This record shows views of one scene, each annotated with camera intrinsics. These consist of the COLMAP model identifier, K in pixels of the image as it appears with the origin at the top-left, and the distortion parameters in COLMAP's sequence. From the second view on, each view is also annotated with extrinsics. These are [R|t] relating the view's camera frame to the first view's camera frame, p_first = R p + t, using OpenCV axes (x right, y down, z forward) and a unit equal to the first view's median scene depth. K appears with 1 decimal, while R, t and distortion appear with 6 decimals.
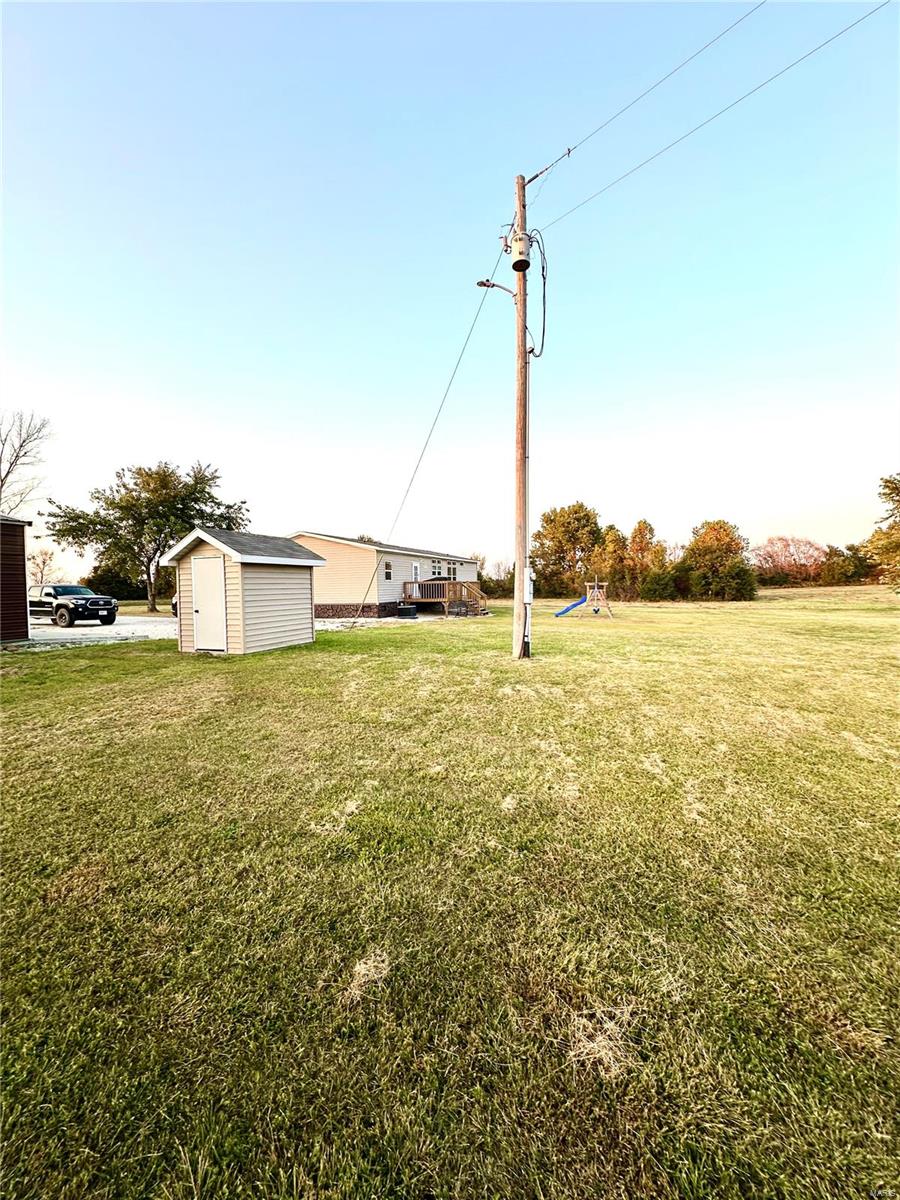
lens RADIAL K [[479.1, 0, 462.7], [0, 479.1, 597.1], [0, 0, 1]] dist [0.000088, 0.001010]
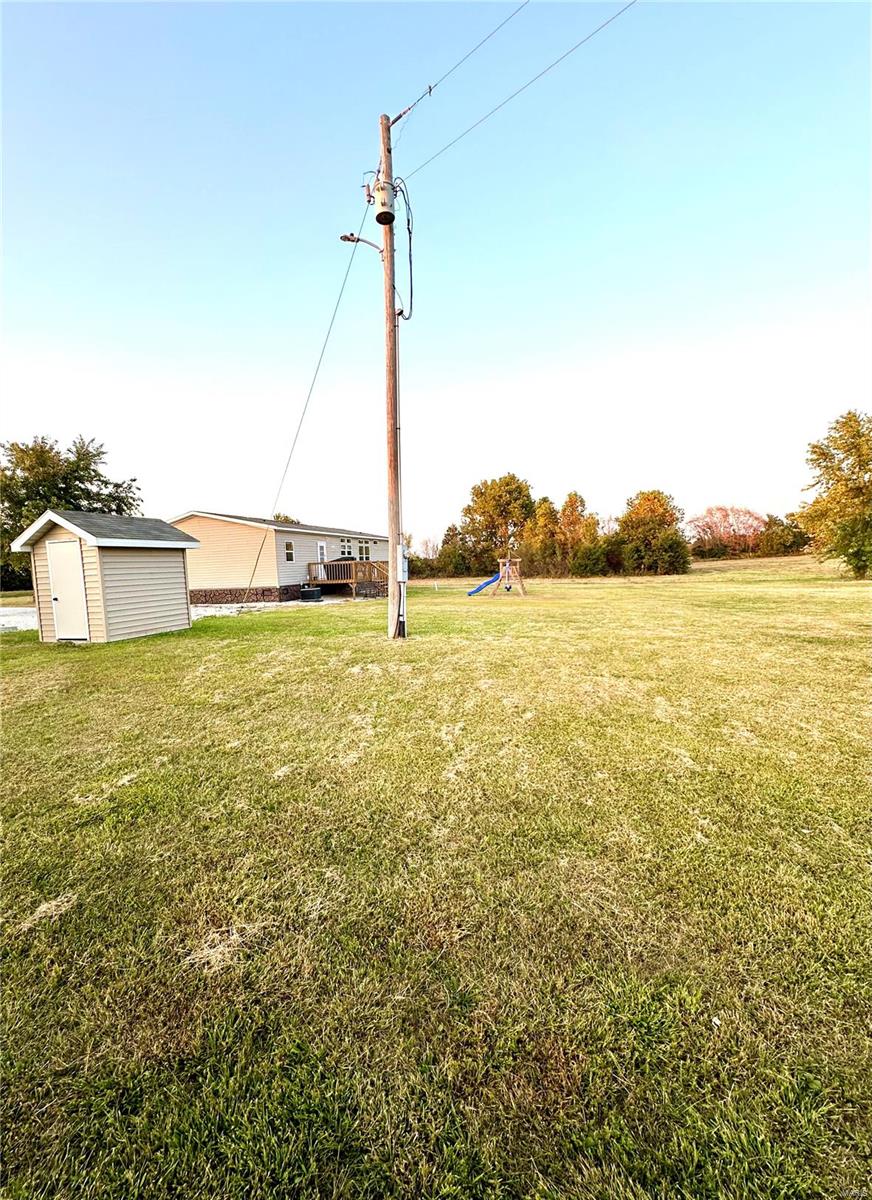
lens RADIAL K [[512.3, 0, 428.5], [0, 512.3, 610.1], [0, 0, 1]] dist [0.001861, -0.000626]
pose [[0.998838, -0.027483, 0.039597, 0.141578], [0.024948, 0.997692, 0.063148, 0.005561], [-0.041241, -0.062087, 0.997218, -0.041148]]
